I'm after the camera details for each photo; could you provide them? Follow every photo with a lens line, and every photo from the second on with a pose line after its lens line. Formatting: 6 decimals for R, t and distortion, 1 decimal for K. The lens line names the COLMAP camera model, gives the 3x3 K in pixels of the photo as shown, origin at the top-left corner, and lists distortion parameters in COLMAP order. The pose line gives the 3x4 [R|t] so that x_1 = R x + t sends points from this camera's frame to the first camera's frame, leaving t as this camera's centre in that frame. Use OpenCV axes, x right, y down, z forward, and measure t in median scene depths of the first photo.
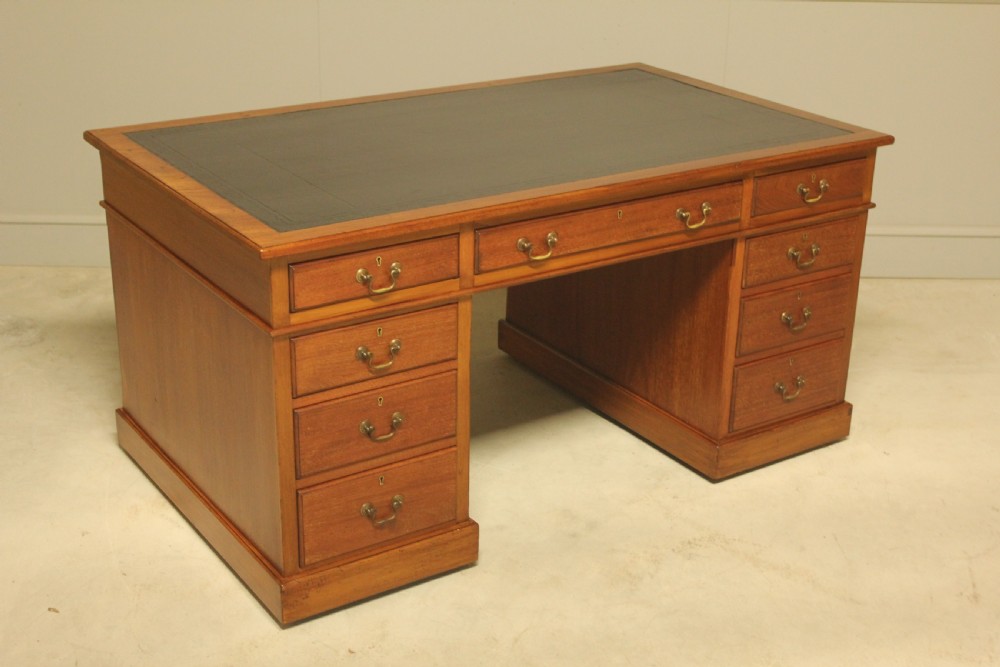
lens RADIAL K [[1397.8, 0, 493.4], [0, 1397.8, 303.4], [0, 0, 1]] dist [0.048571, 0.000000]
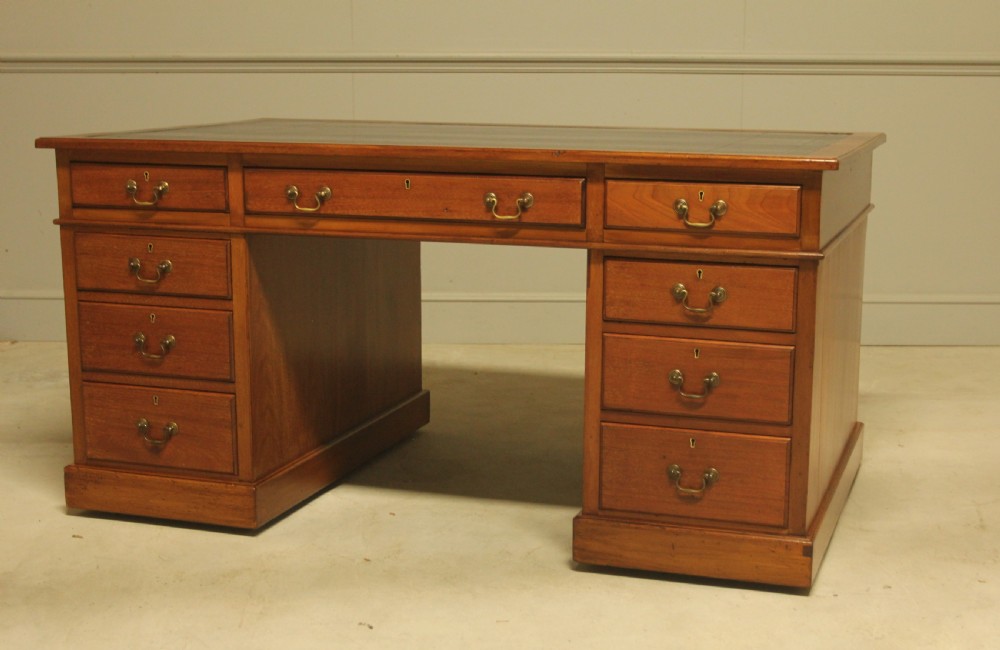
lens RADIAL K [[1407.5, 0, 564.4], [0, 1407.5, 343.7], [0, 0, 1]] dist [-0.017969, 0.000000]
pose [[0.648743, 0.133667, -0.749176, 0.843989], [-0.272862, 0.959853, -0.065027, 0.067037], [0.710407, 0.246607, 0.659171, 0.486921]]
